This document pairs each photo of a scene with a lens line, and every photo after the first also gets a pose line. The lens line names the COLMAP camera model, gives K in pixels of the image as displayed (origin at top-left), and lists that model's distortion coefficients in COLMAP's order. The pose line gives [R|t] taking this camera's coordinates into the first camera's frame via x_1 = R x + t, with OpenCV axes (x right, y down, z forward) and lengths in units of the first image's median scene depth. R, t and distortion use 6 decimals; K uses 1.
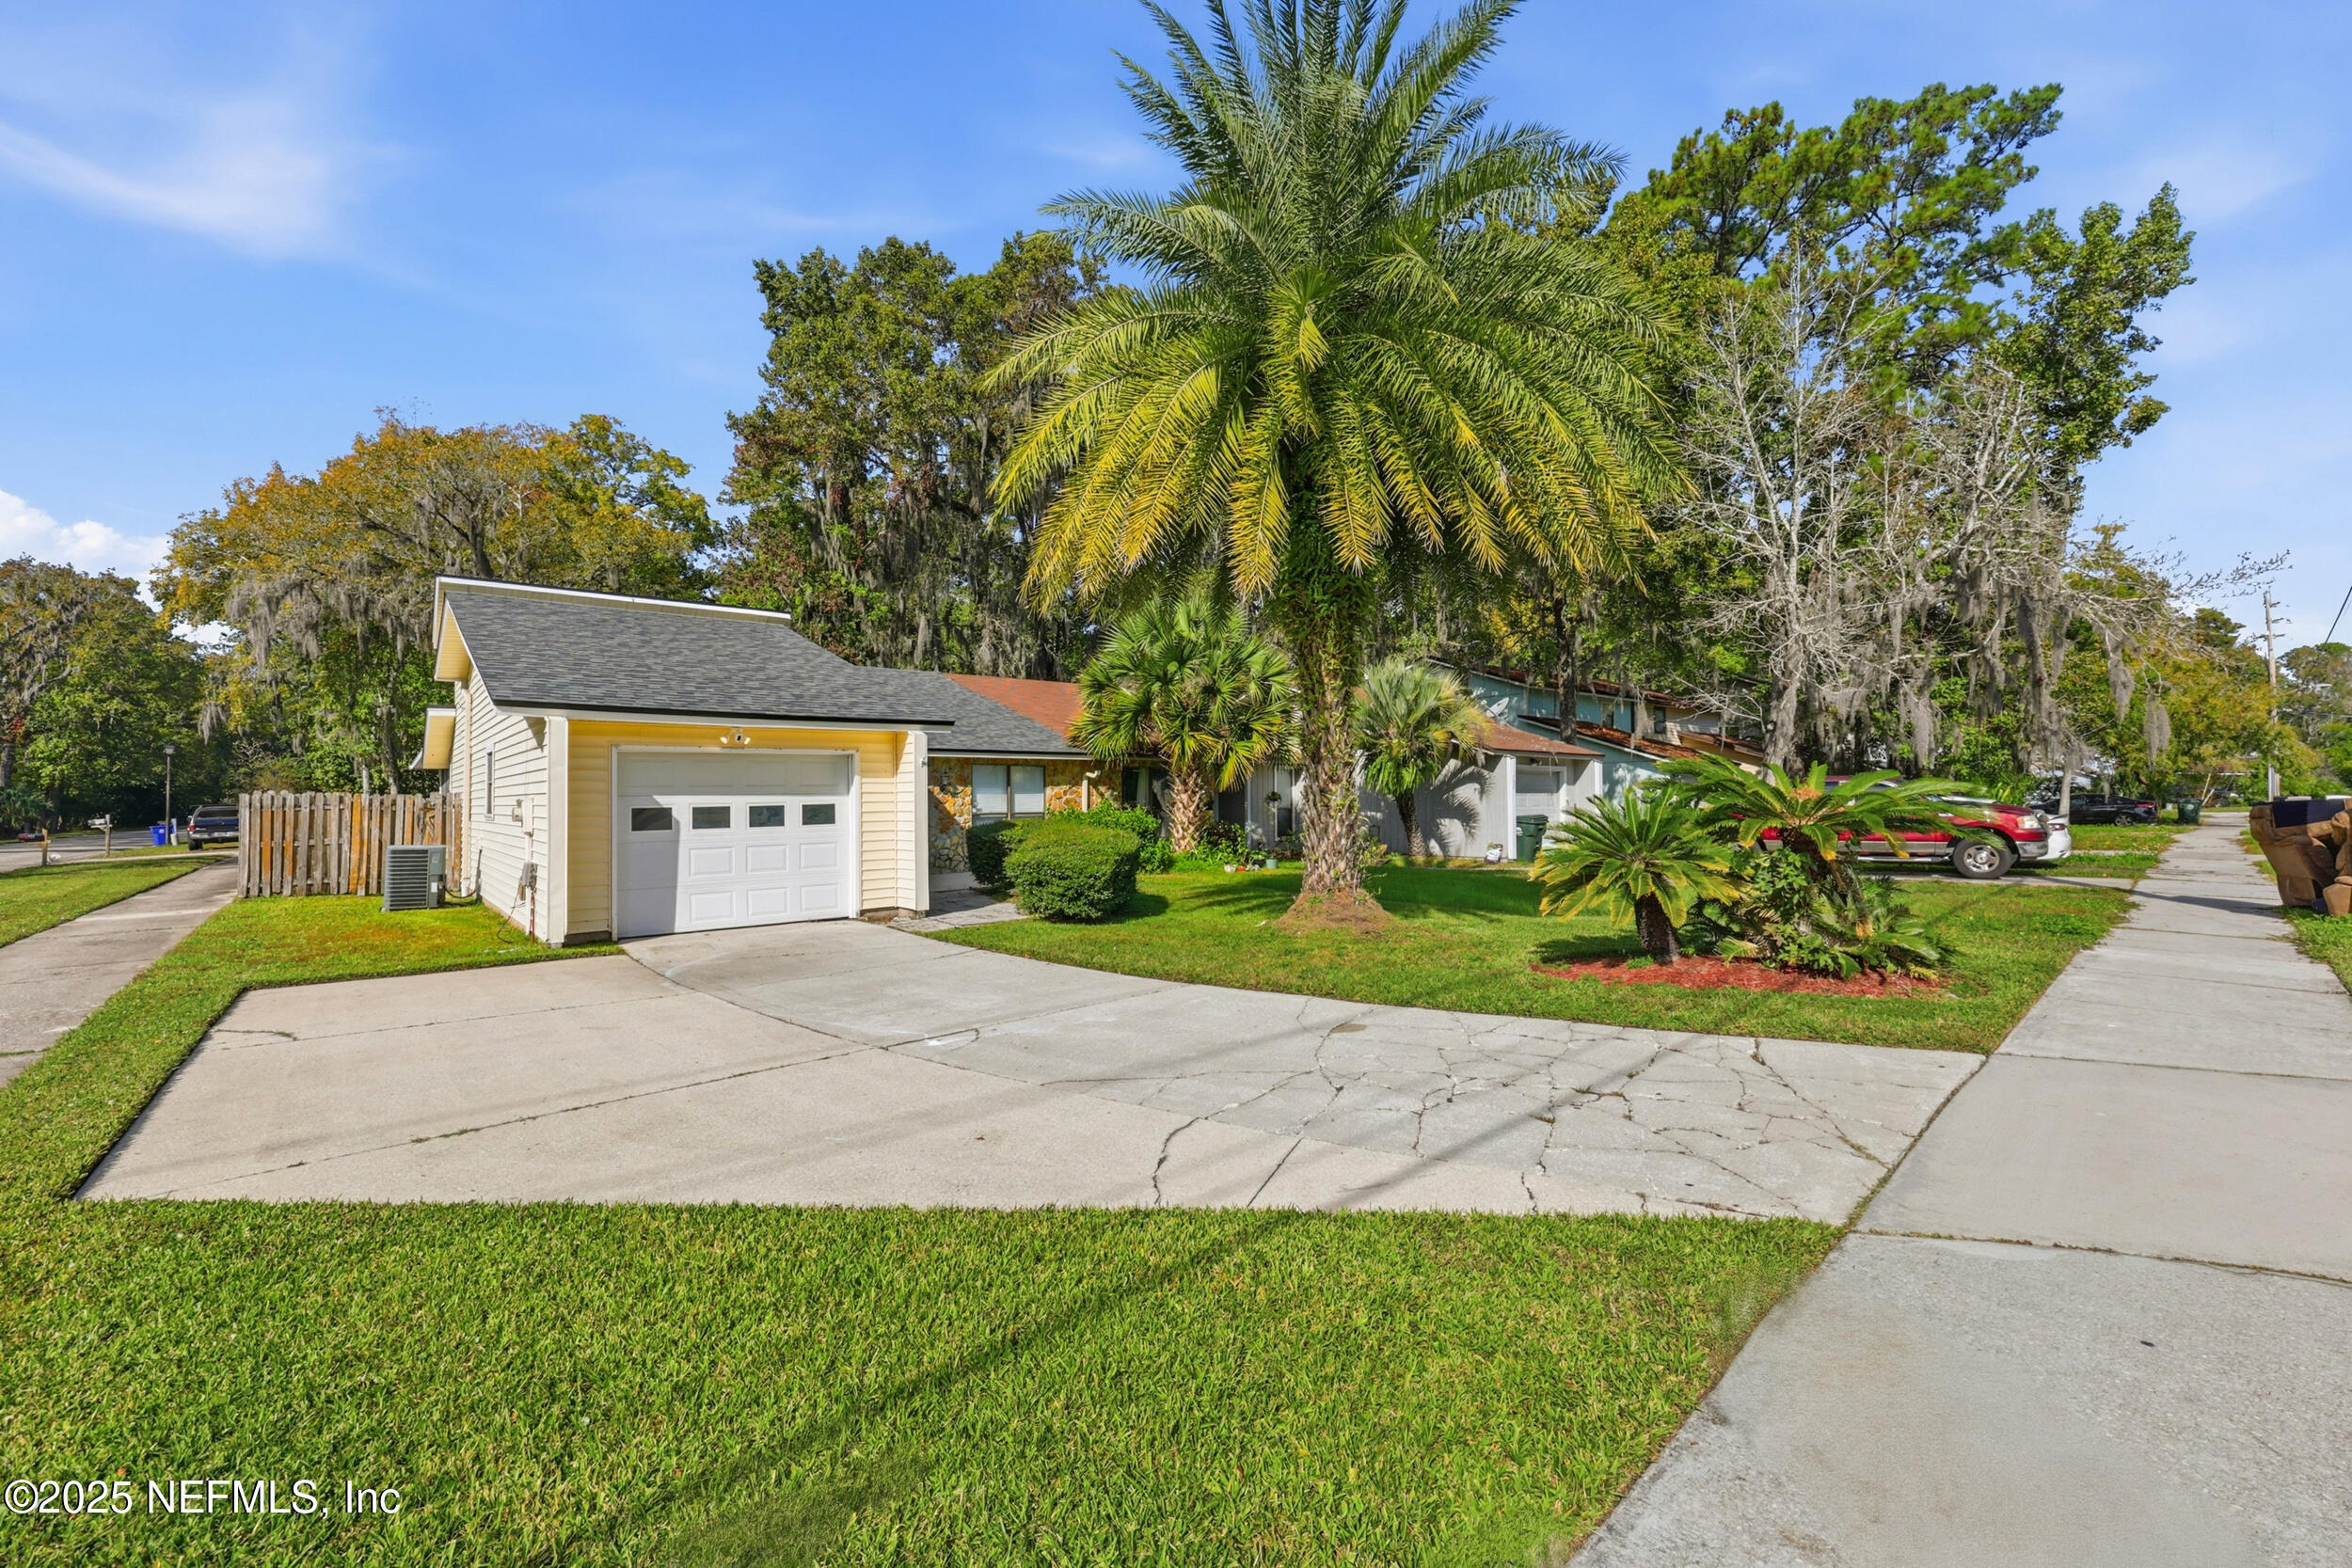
lens RADIAL K [[959.1, 0, 1187.0], [0, 959.1, 781.1], [0, 0, 1]] dist [0.001061, 0.000528]
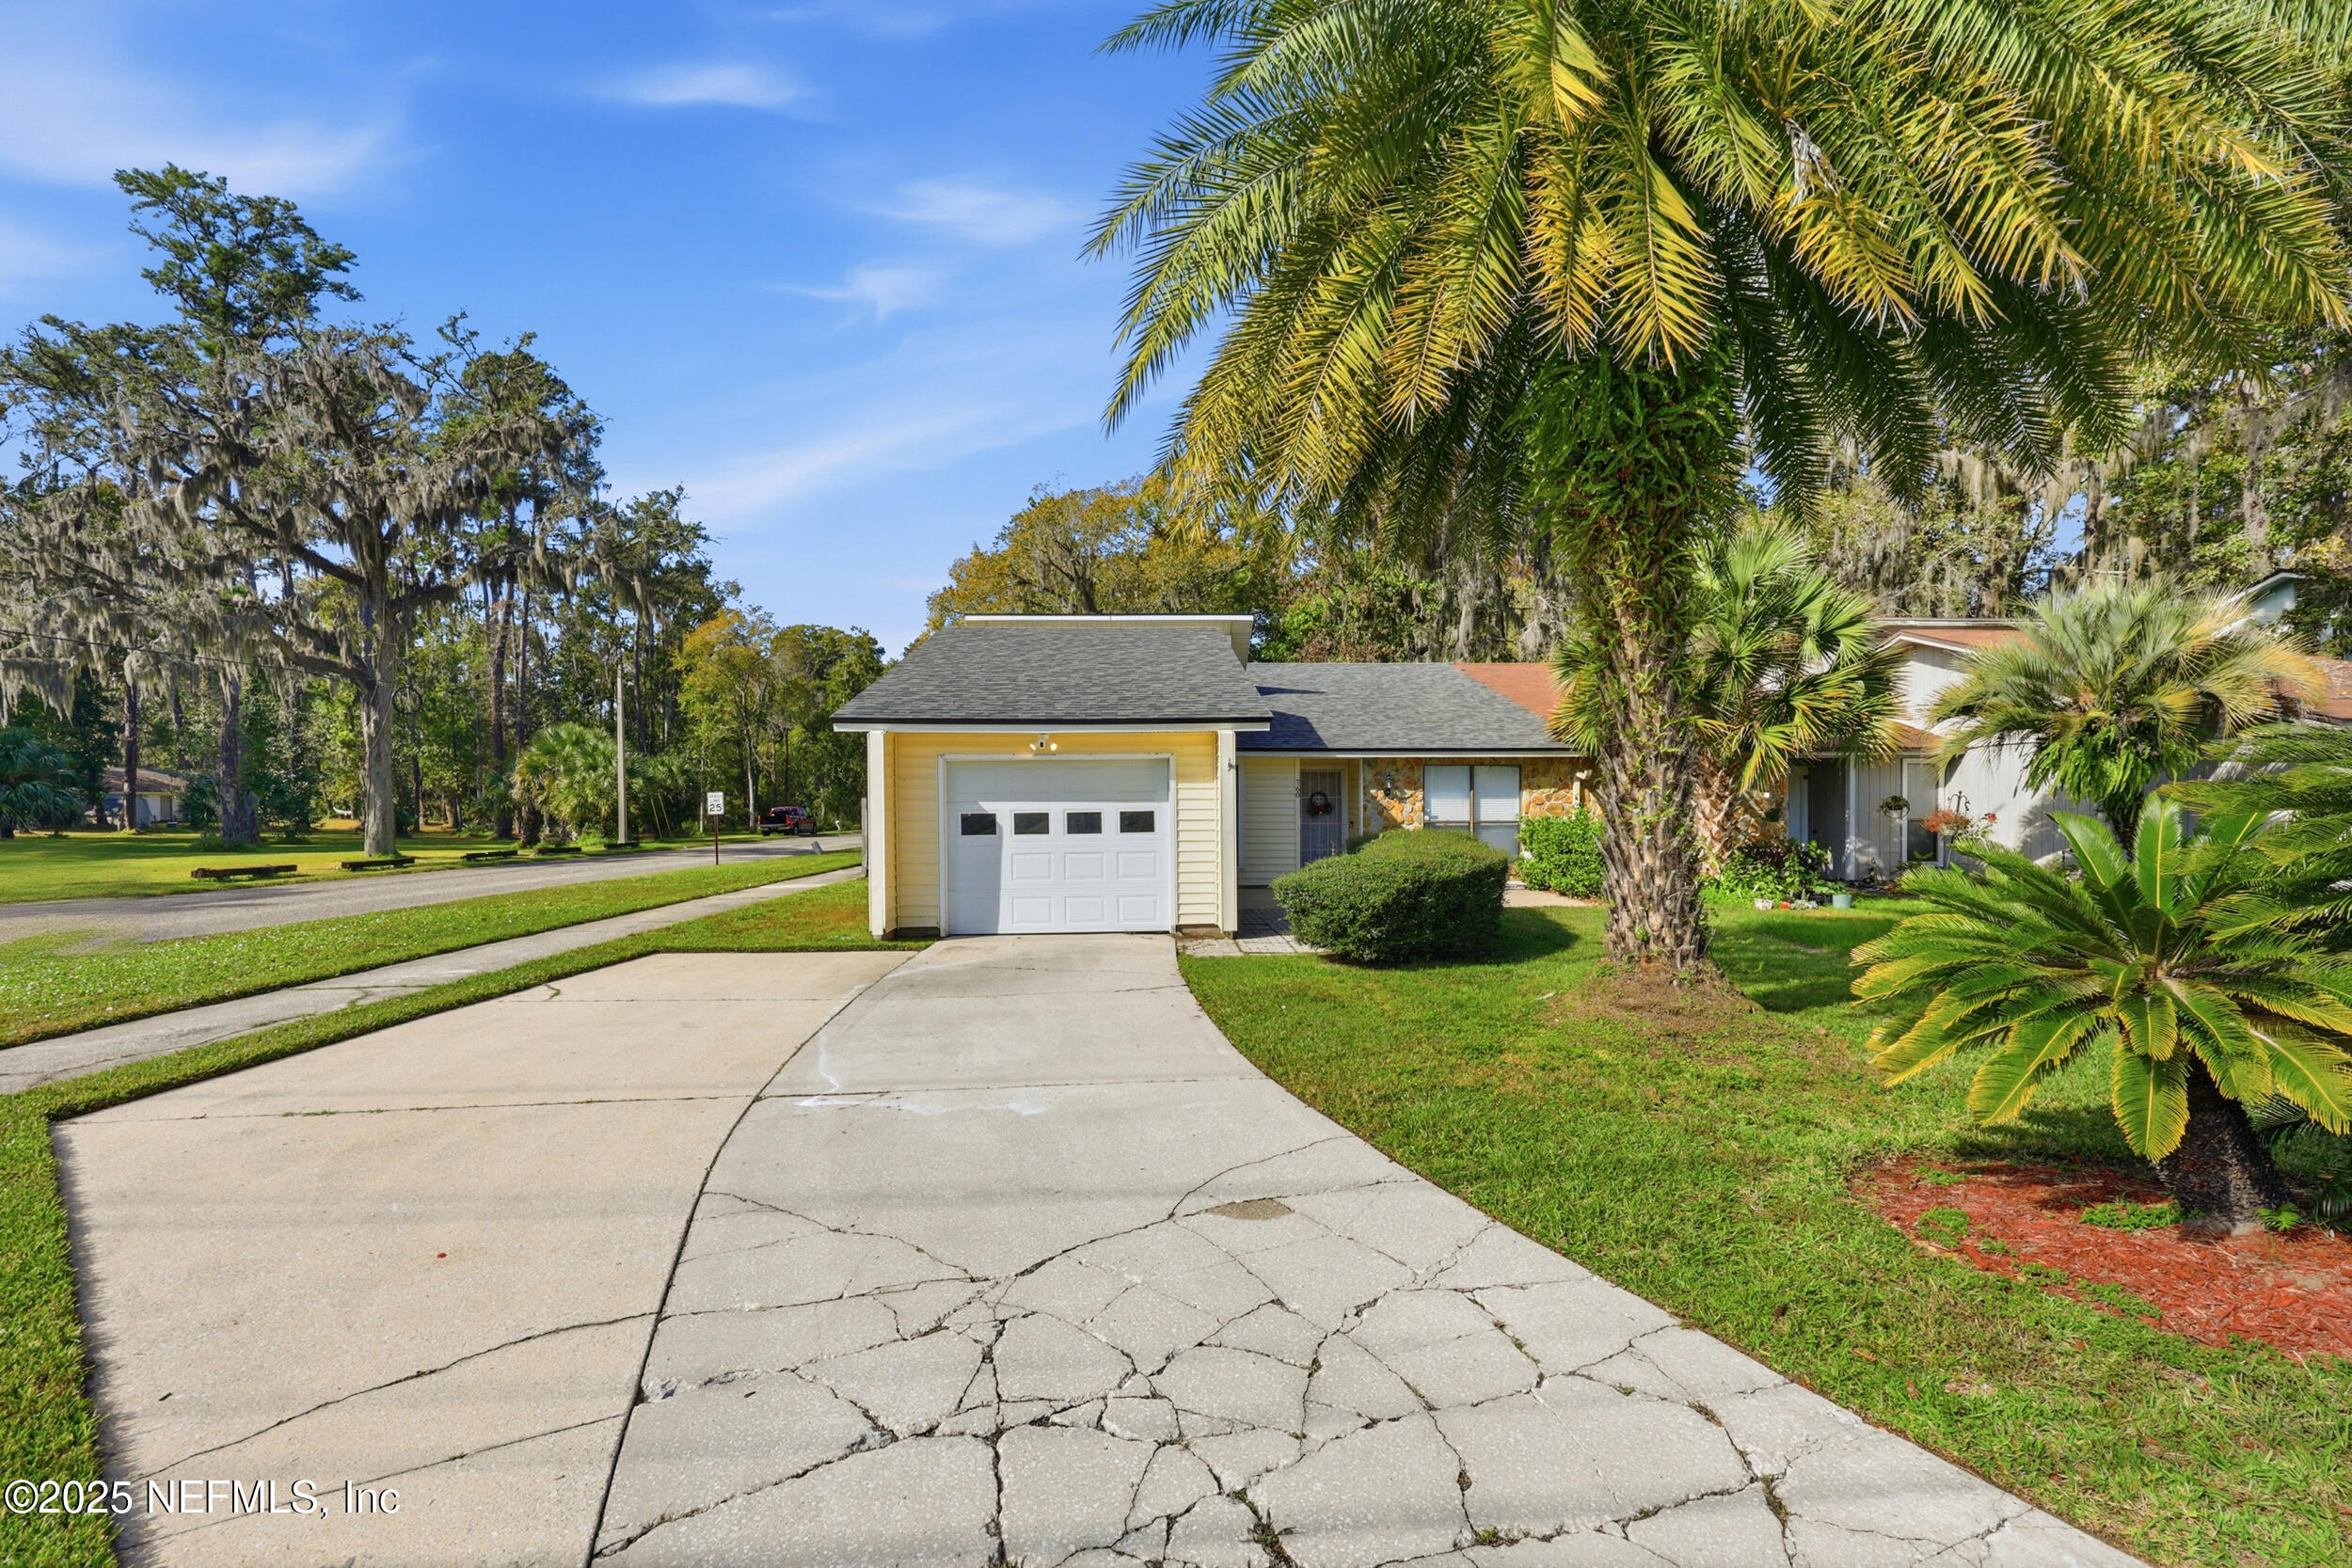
lens RADIAL K [[991.3, 0, 1170.5], [0, 991.3, 806.7], [0, 0, 1]] dist [-0.001278, -0.000337]
pose [[0.789110, 0.006821, -0.614214, 0.155857], [0.007858, 0.999744, 0.021199, -0.000575], [0.614202, -0.021554, 0.788855, 0.154803]]
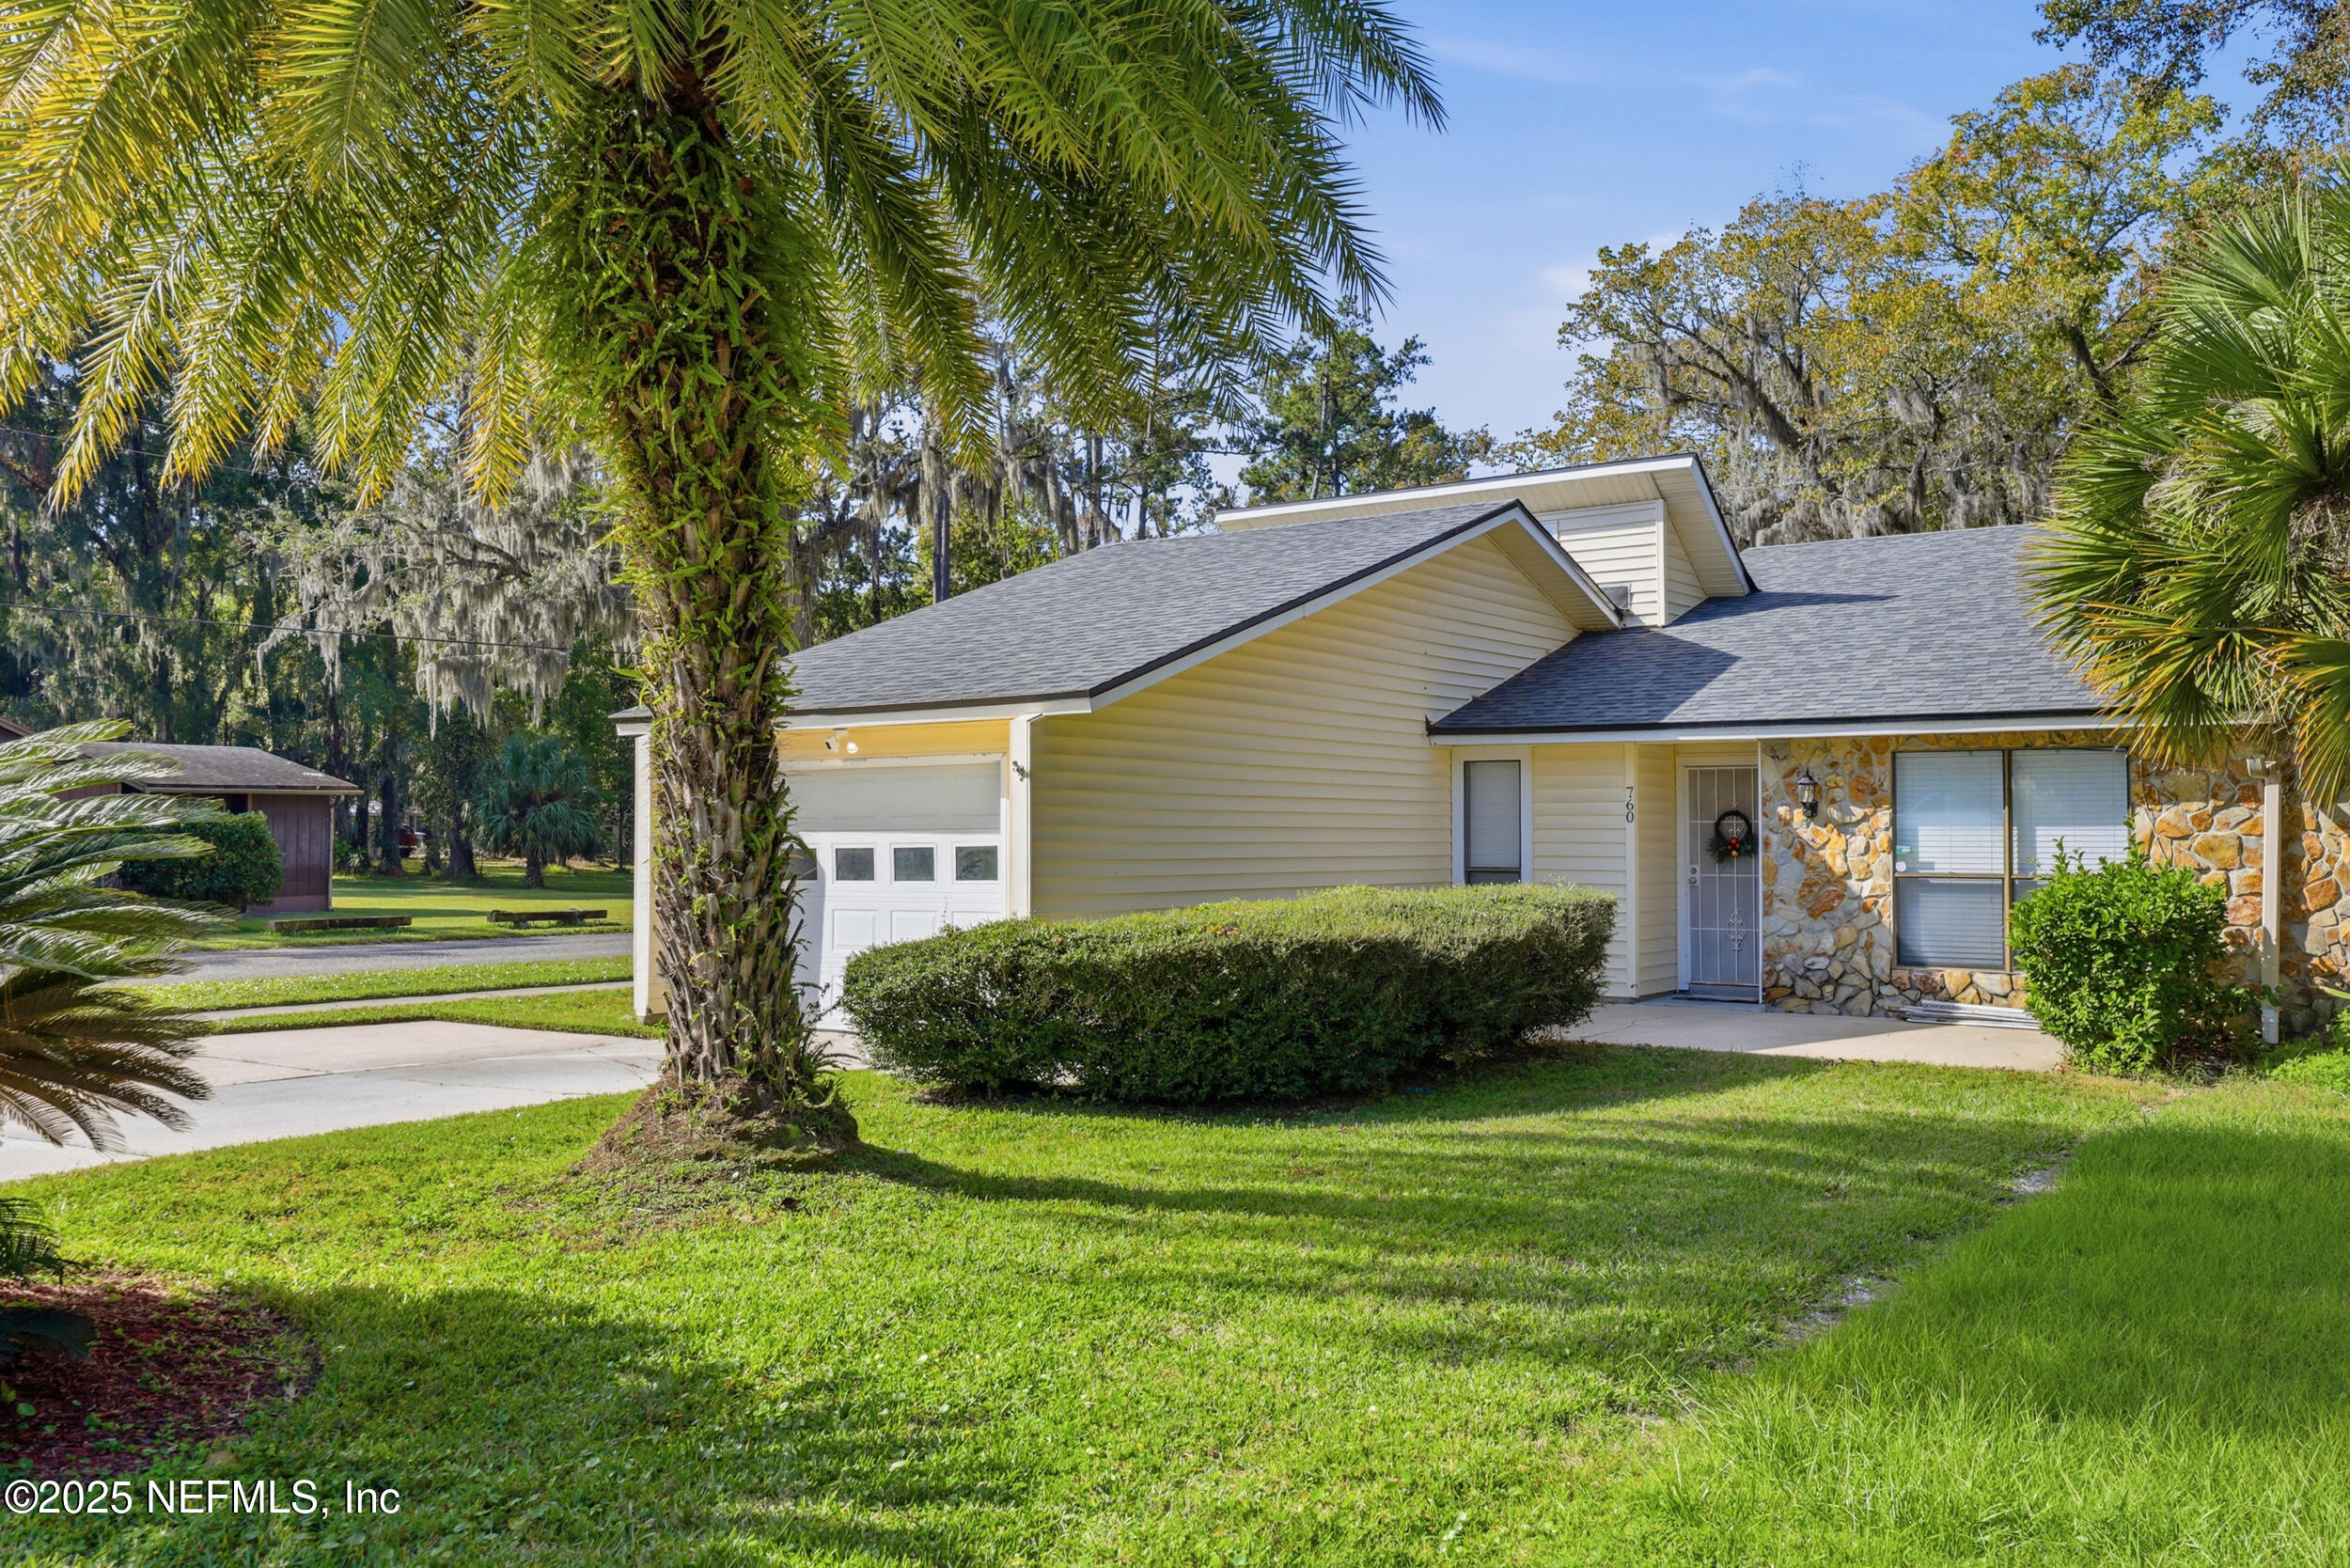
lens RADIAL K [[2016.0, 0, 1183.0], [0, 2016.0, 763.9], [0, 0, 1]] dist [0.009237, -0.009681]
pose [[0.232913, -0.026249, -0.972143, 0.557997], [0.015677, 0.999607, -0.023235, 0.002584], [0.972371, -0.009828, 0.233233, 0.540239]]
